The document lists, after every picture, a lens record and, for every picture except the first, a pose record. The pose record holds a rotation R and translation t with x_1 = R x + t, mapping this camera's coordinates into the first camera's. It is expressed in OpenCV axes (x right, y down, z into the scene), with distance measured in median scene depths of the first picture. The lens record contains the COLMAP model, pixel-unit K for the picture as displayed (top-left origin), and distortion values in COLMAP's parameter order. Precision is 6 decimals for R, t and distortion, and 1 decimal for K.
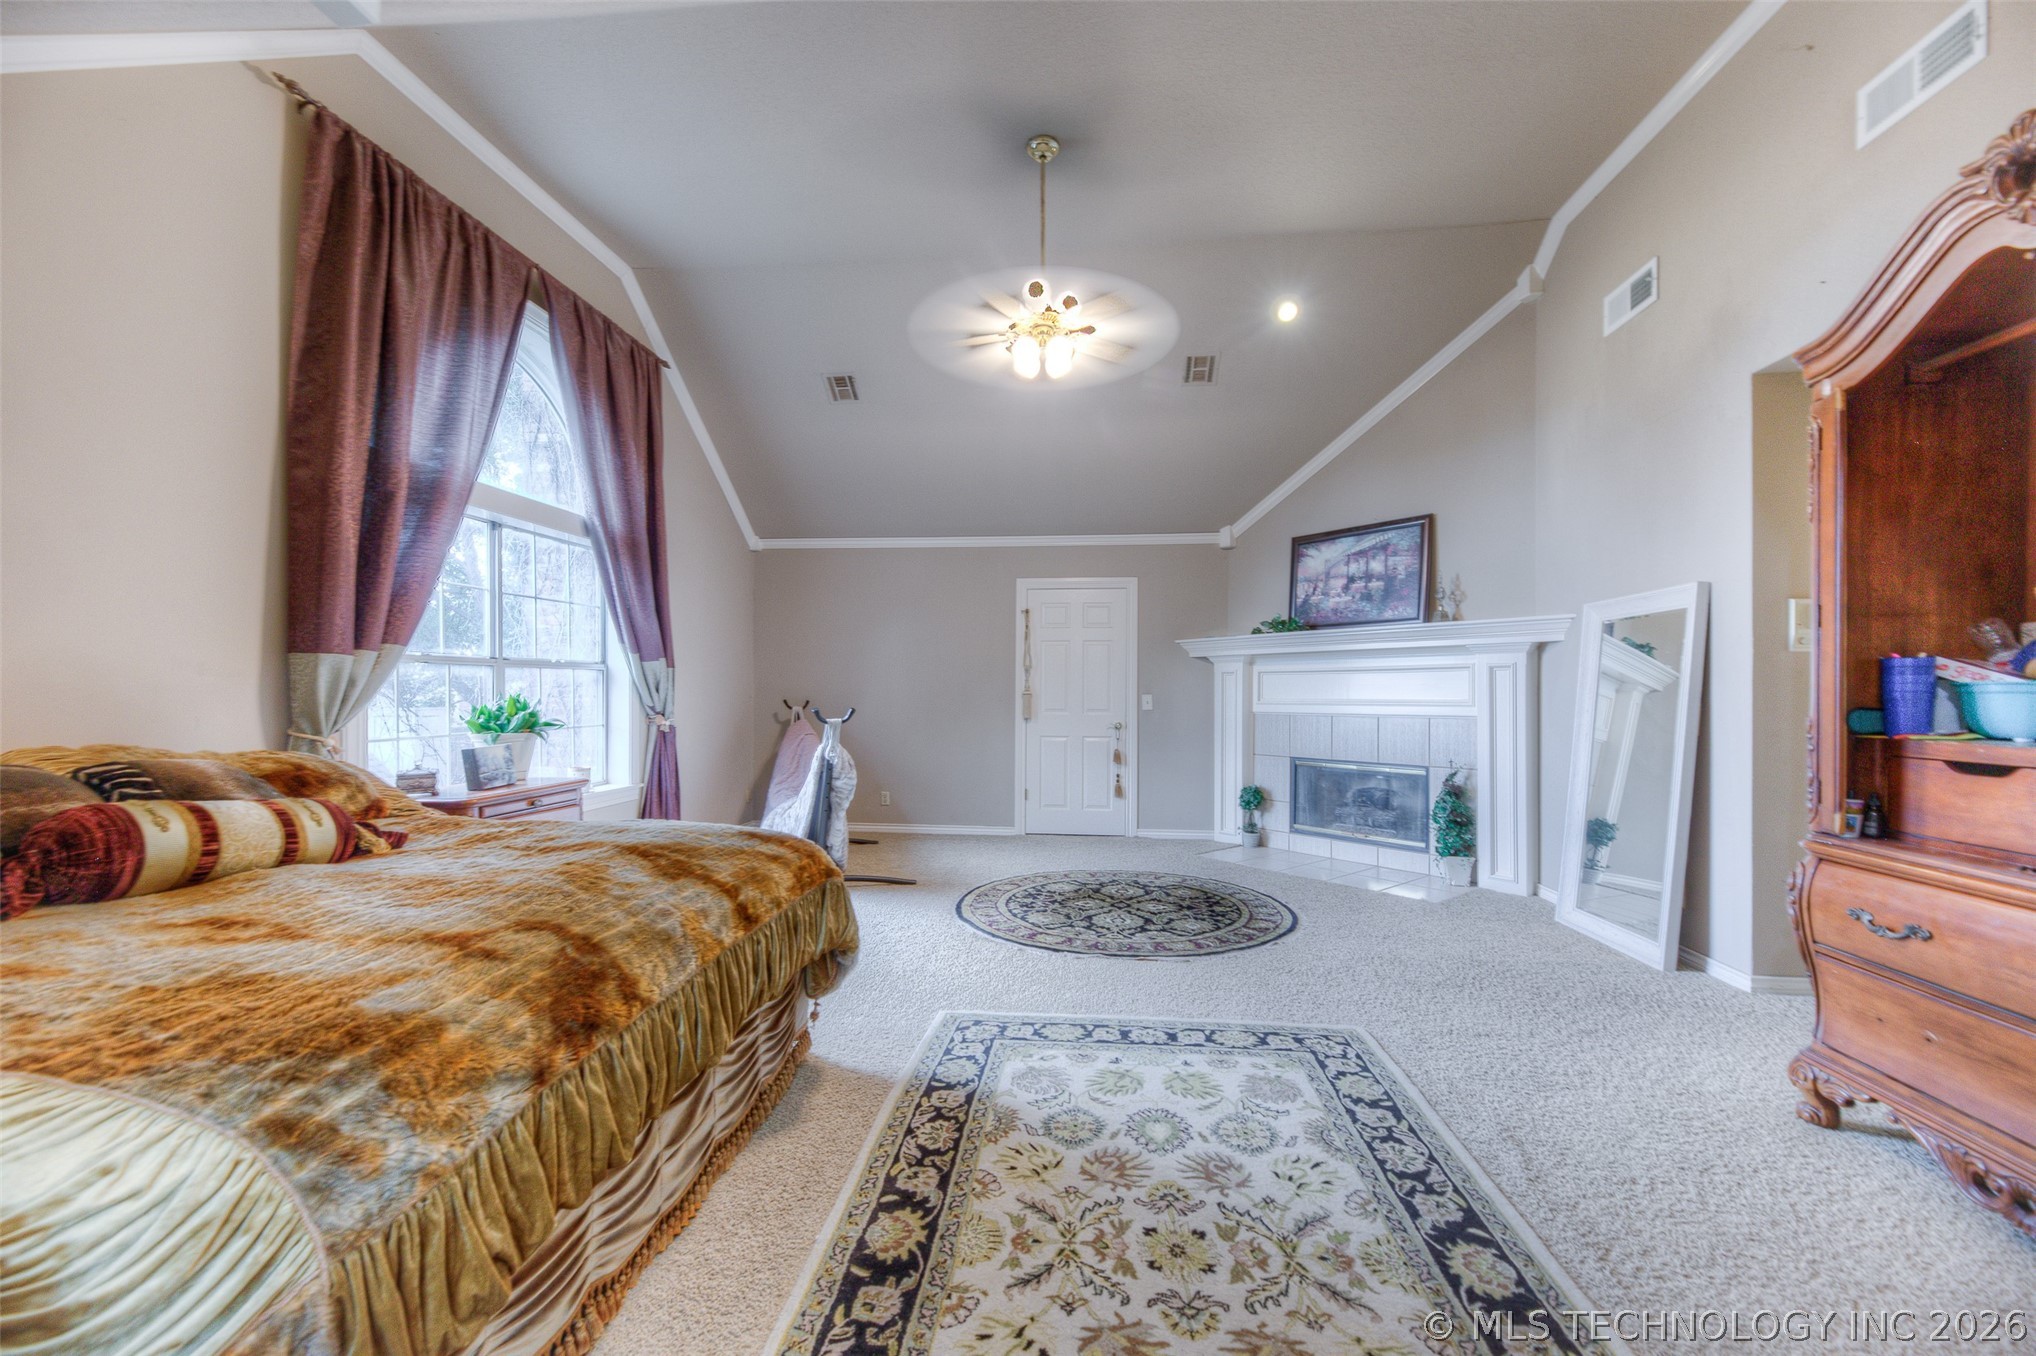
lens RADIAL K [[807.6, 0, 1017.8], [0, 807.6, 692.8], [0, 0, 1]] dist [0.010746, -0.000783]
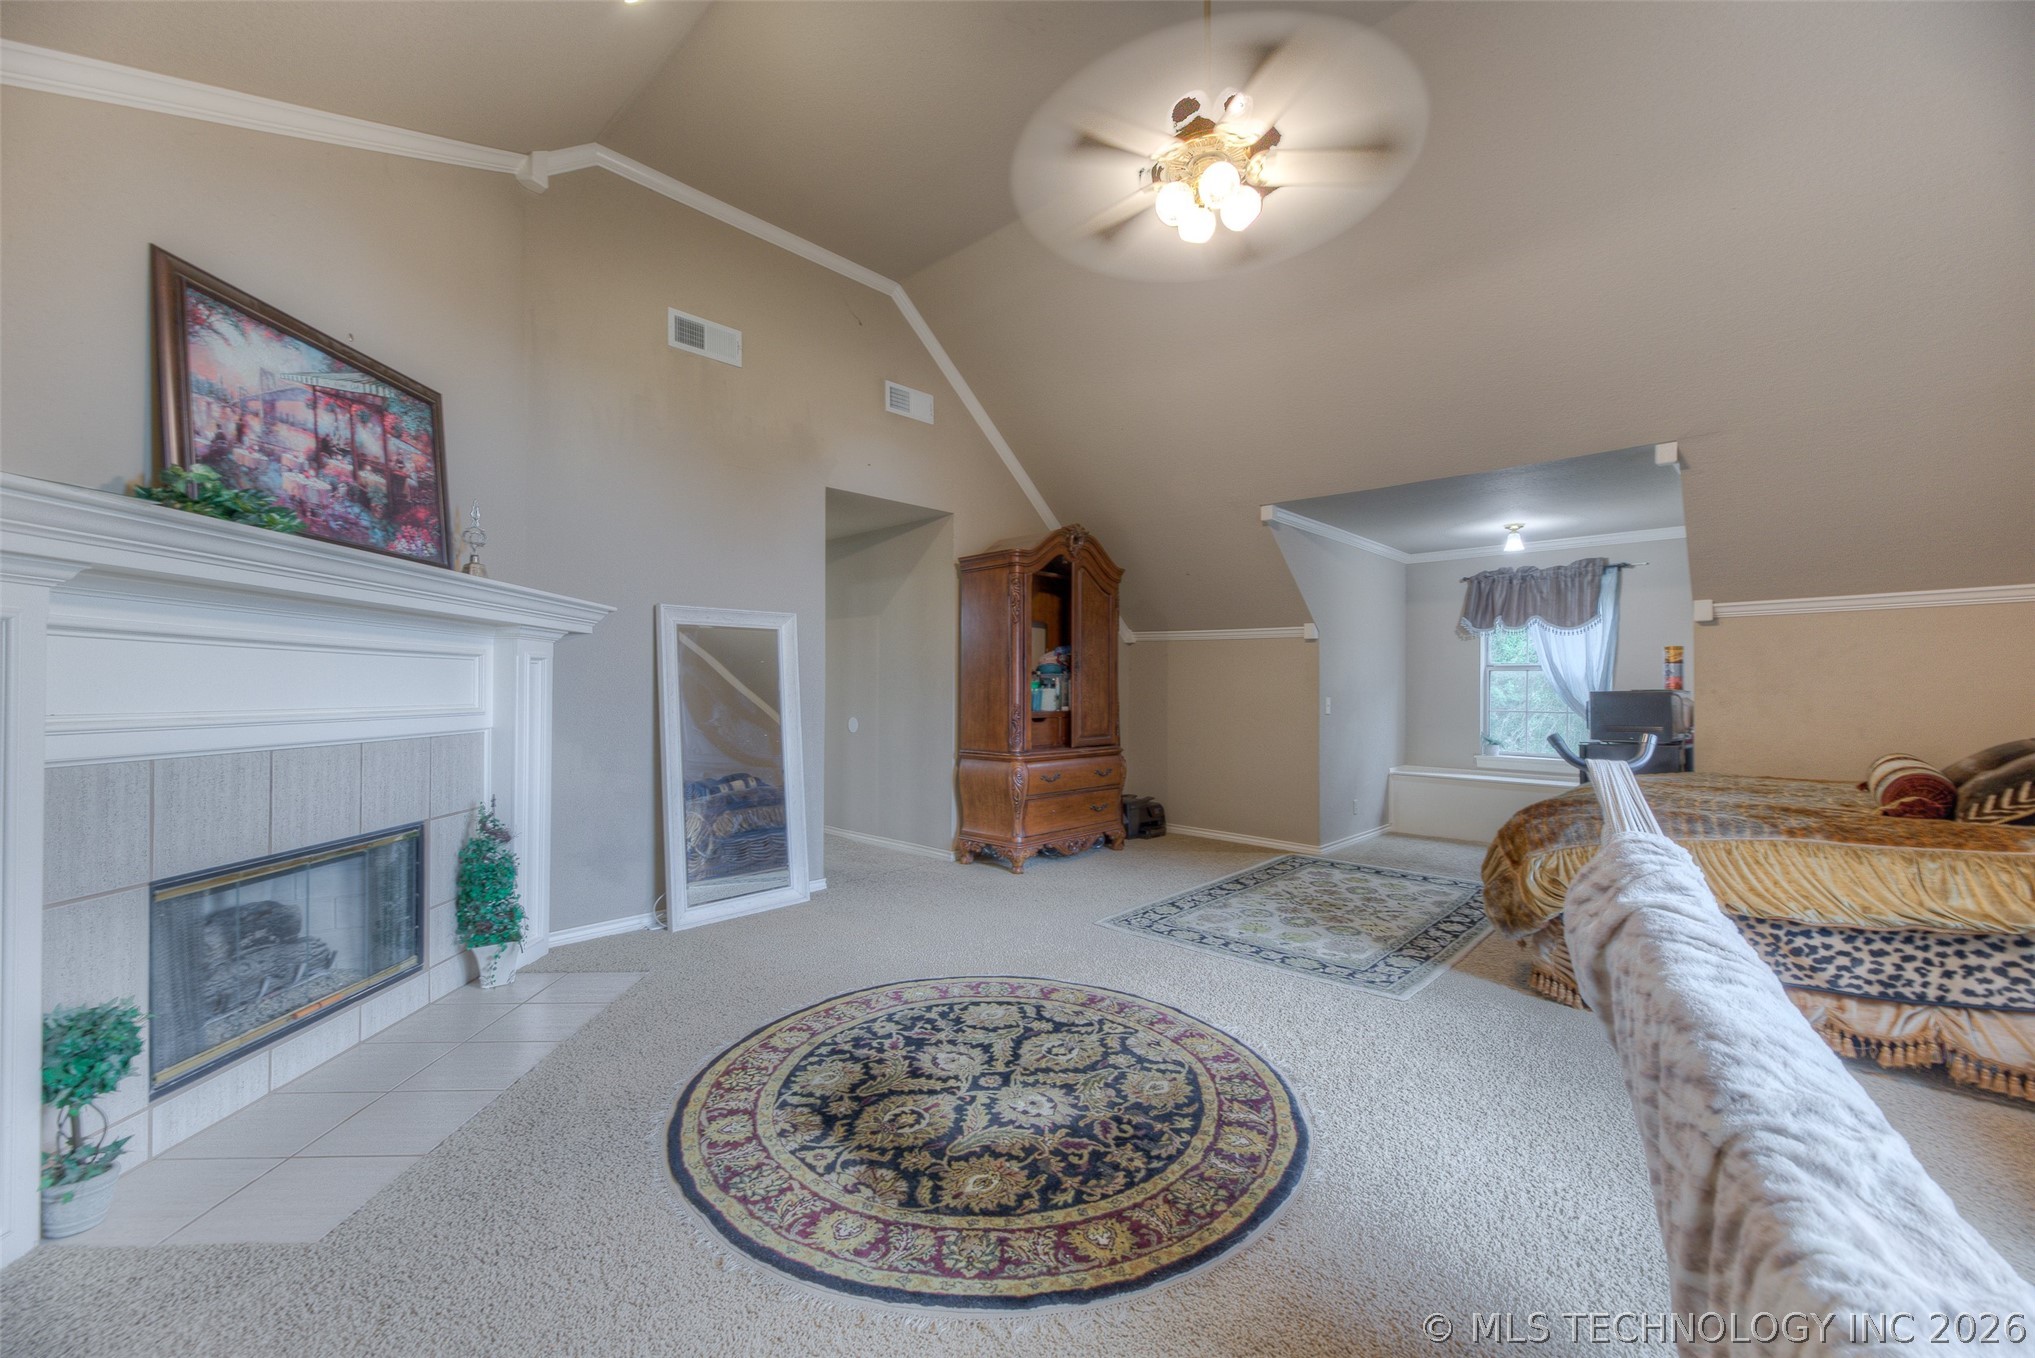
lens RADIAL K [[807.2, 0, 1011.6], [0, 807.2, 688.2], [0, 0, 1]] dist [0.010746, -0.000783]
pose [[-0.794953, -0.000296, 0.606671, -0.194575], [-0.004020, 0.999981, -0.004779, -0.003477], [-0.606657, -0.006238, -0.794939, 1.266286]]
